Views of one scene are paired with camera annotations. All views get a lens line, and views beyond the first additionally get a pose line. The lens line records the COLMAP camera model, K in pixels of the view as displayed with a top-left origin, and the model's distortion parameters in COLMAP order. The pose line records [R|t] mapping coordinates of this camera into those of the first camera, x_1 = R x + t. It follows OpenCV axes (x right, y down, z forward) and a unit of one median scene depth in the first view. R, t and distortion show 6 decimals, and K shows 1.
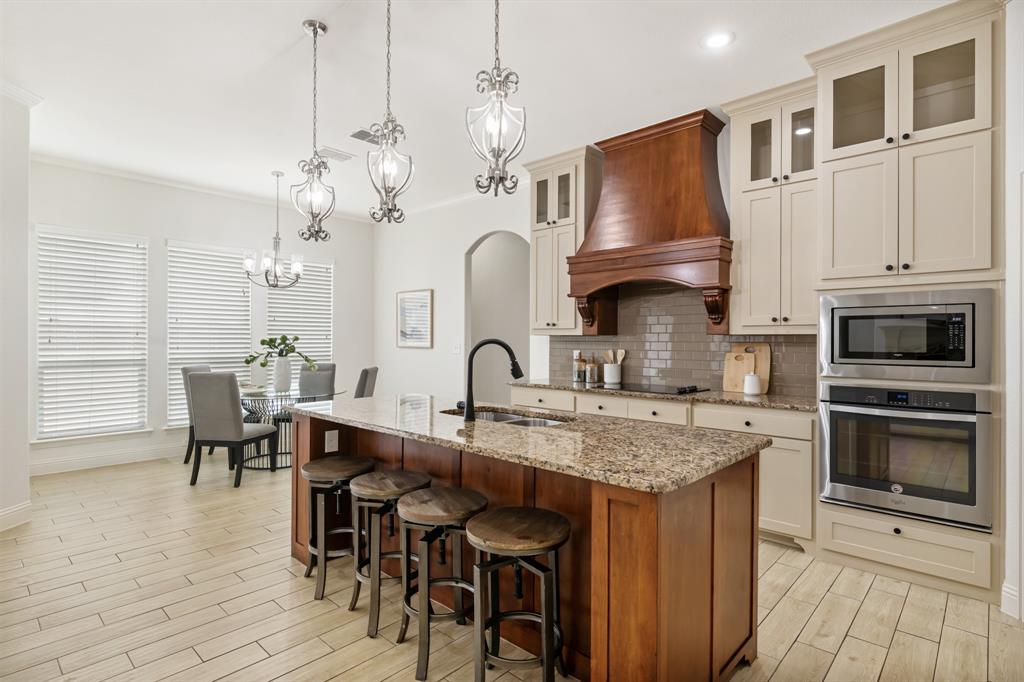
lens RADIAL K [[515.7, 0, 512.0], [0, 515.7, 341.0], [0, 0, 1]] dist [0.001202, -0.000022]
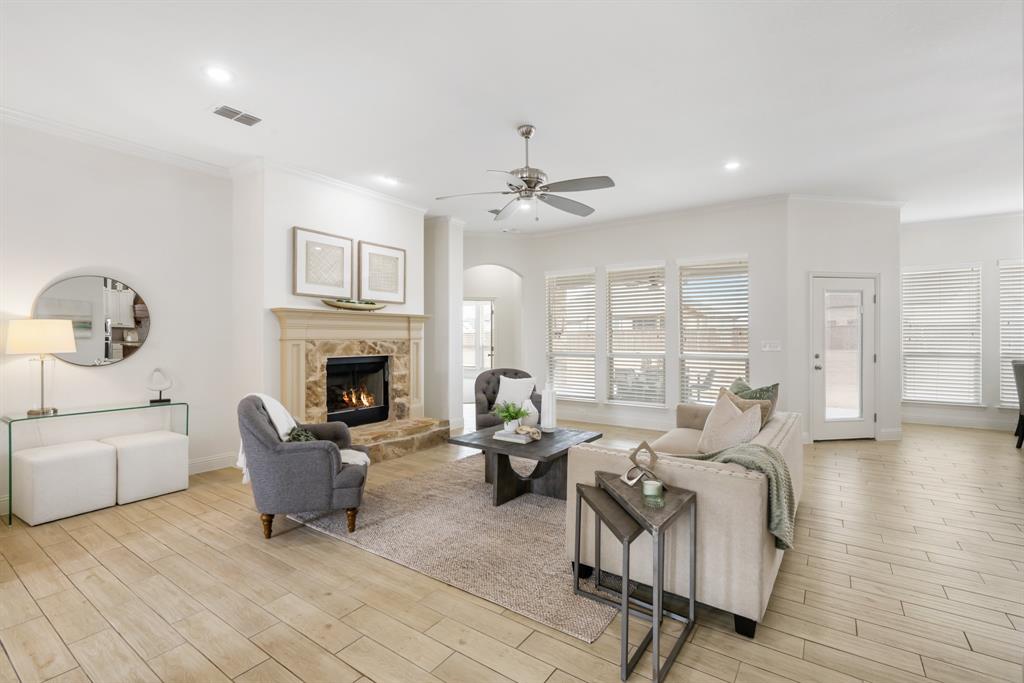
lens RADIAL K [[468.7, 0, 511.2], [0, 468.7, 335.9], [0, 0, 1]] dist [-0.000363, -0.000140]
pose [[0.131606, -0.006185, -0.991283, 0.430007], [-0.002513, 0.999975, -0.006573, 0.002193], [0.991299, 0.003356, 0.131587, -0.468430]]
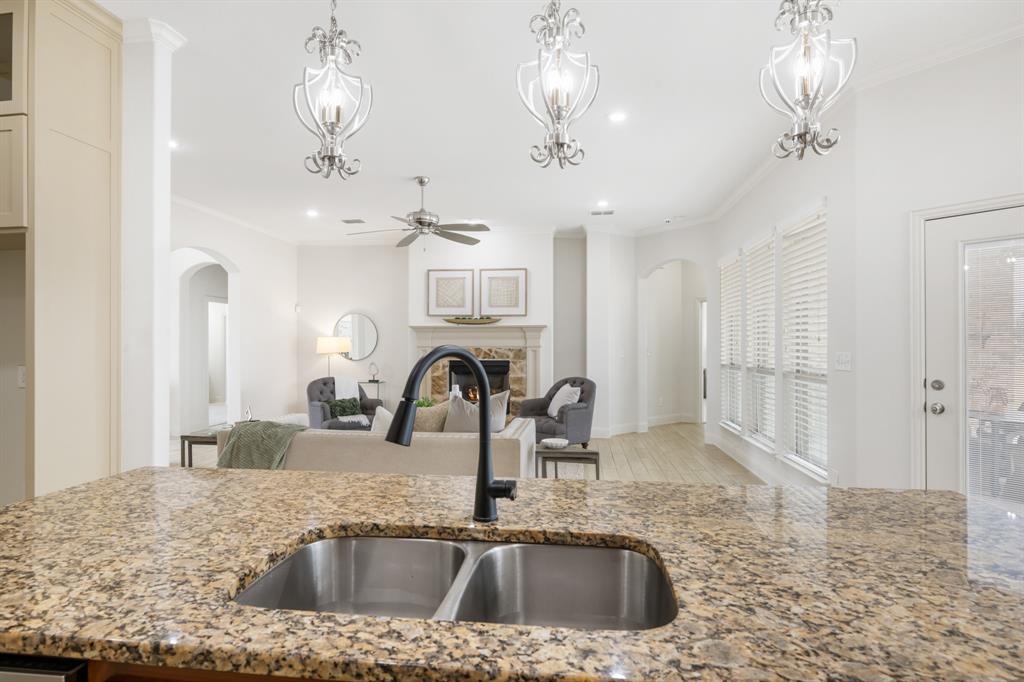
lens RADIAL K [[538.2, 0, 501.5], [0, 538.2, 343.4], [0, 0, 1]] dist [0.000030, -0.000321]
pose [[-0.823656, -0.007204, -0.567045, 0.095295], [-0.005547, 0.999974, -0.004646, 0.000382], [0.567063, -0.000681, -0.823674, 0.921916]]
